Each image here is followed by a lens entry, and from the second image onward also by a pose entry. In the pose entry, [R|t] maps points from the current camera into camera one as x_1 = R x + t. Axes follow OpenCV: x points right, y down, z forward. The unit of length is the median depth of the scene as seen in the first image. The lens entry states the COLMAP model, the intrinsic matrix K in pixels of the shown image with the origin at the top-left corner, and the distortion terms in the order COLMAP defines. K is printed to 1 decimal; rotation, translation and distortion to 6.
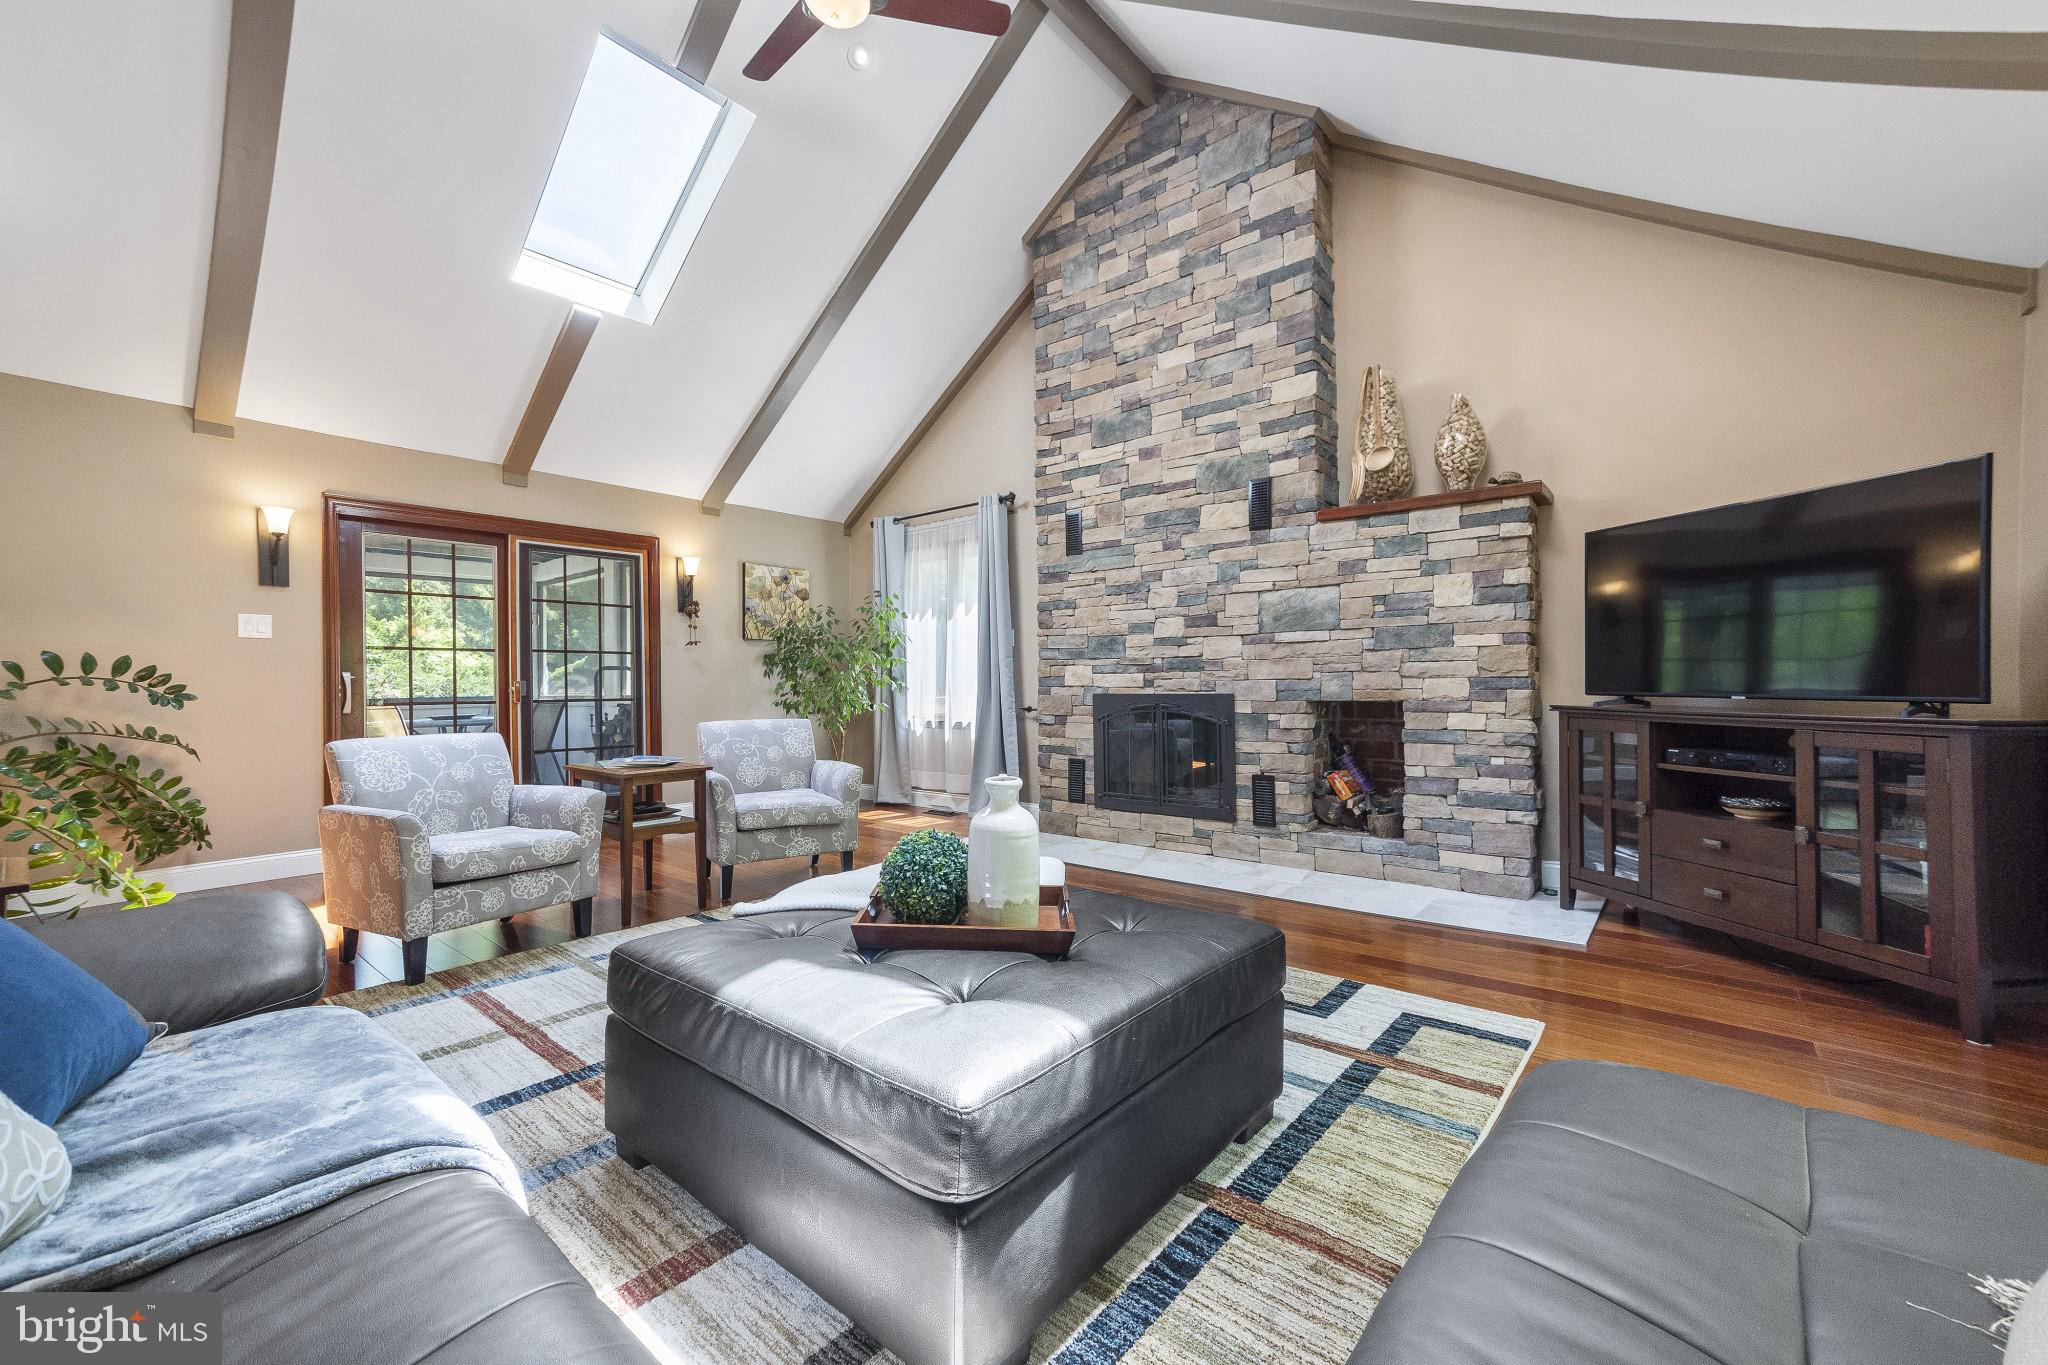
lens RADIAL K [[821.0, 0, 1022.3], [0, 821.0, 681.7], [0, 0, 1]] dist [0.000195, 0.000258]
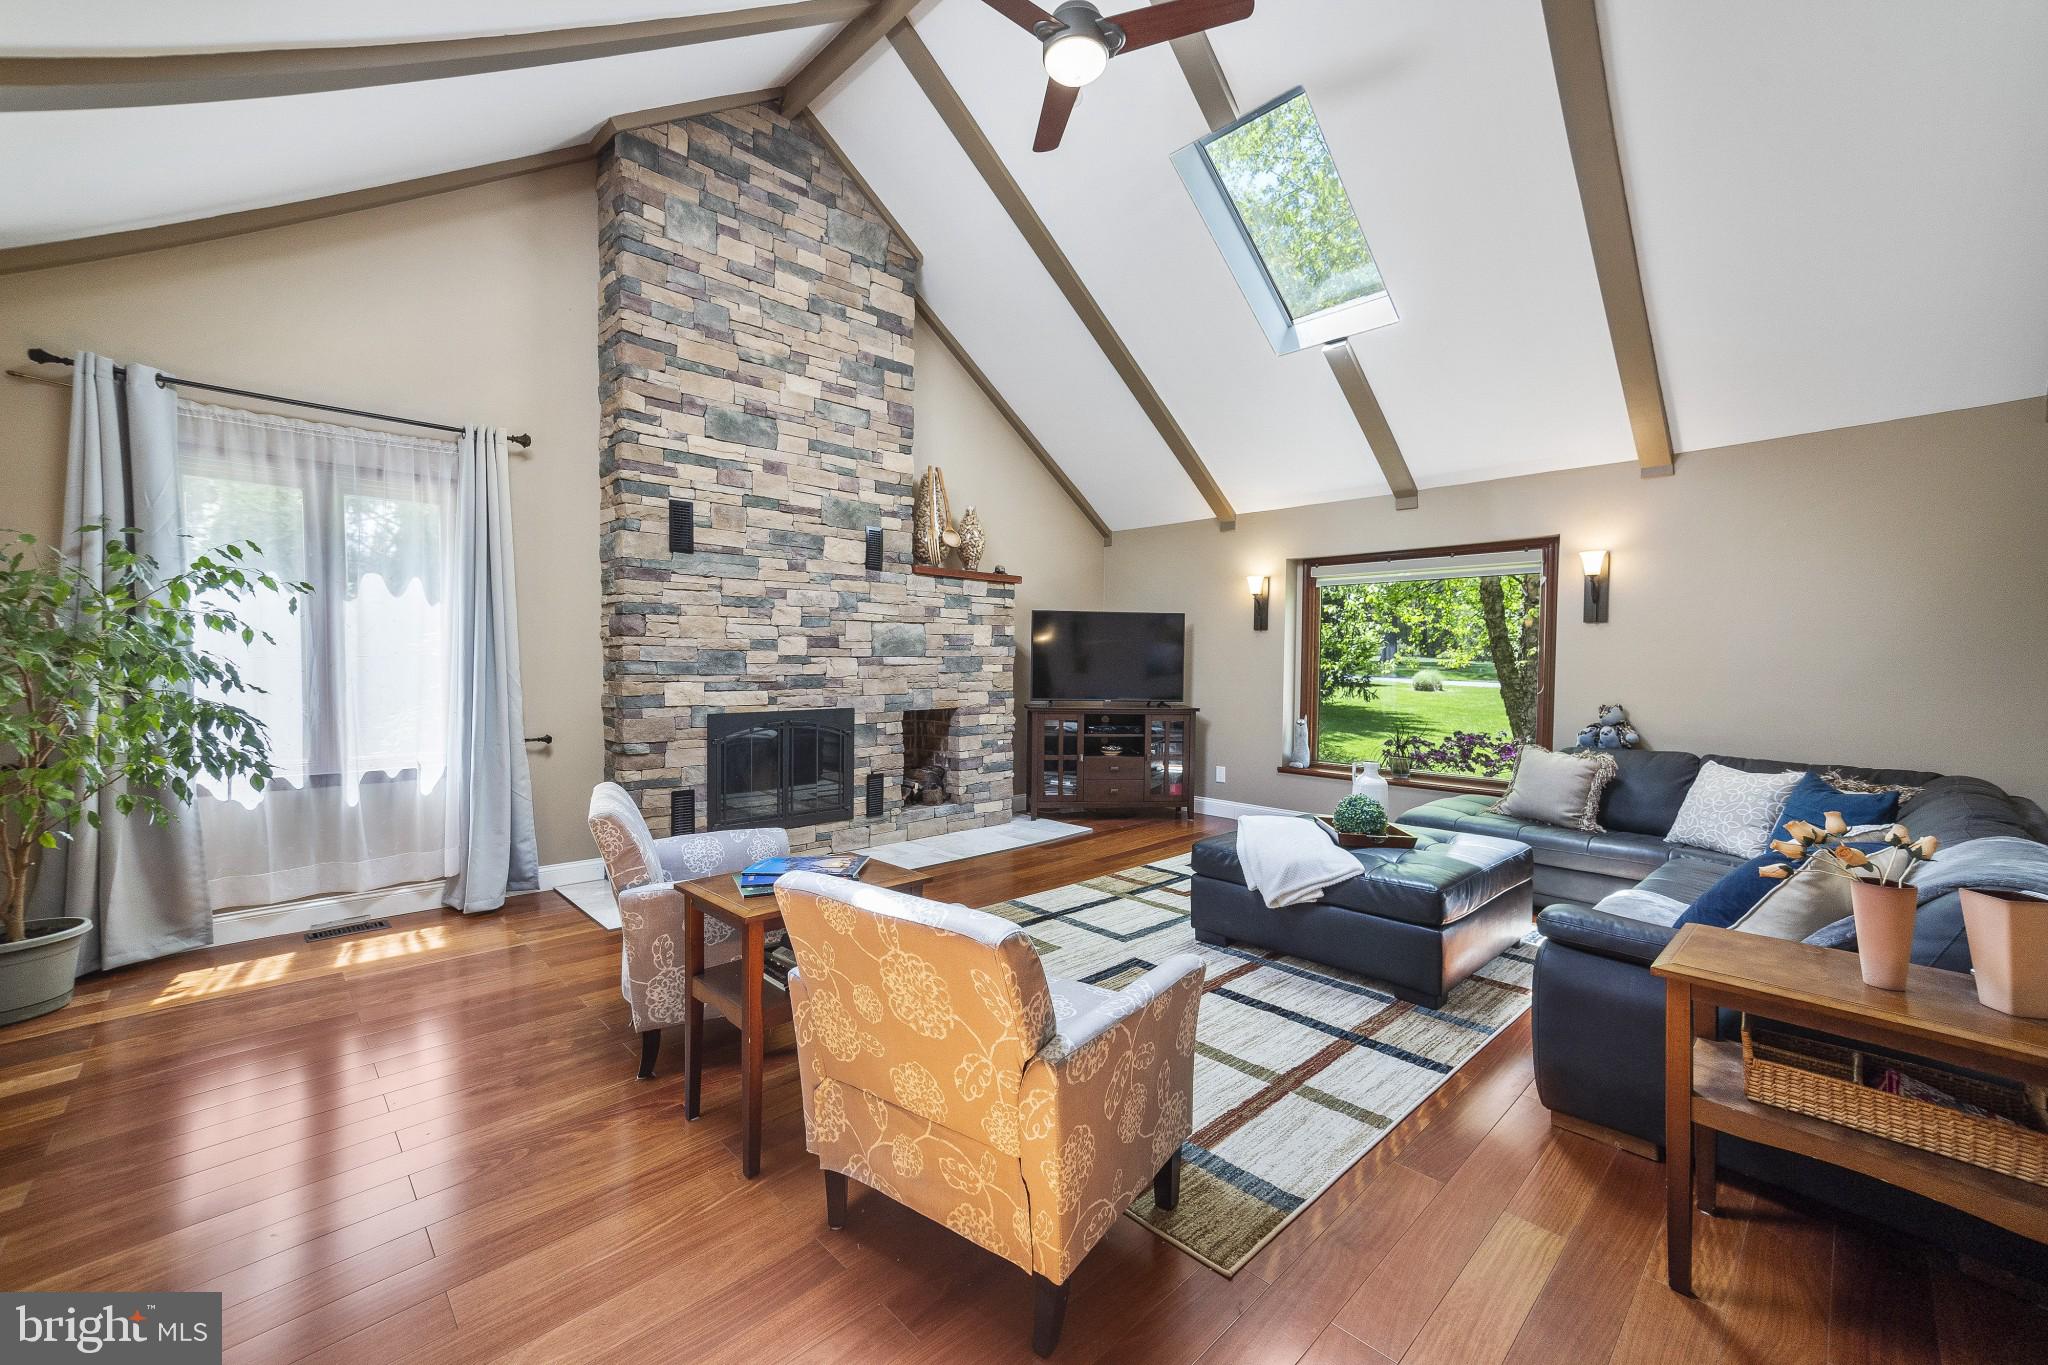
lens RADIAL K [[821.0, 0, 1022.3], [0, 821.0, 681.7], [0, 0, 1]] dist [0.000195, 0.000258]
pose [[0.118871, -0.019747, 0.992713, -0.860336], [-0.011941, 0.999701, 0.021316, -0.049540], [-0.992838, -0.014388, 0.118600, 0.630112]]
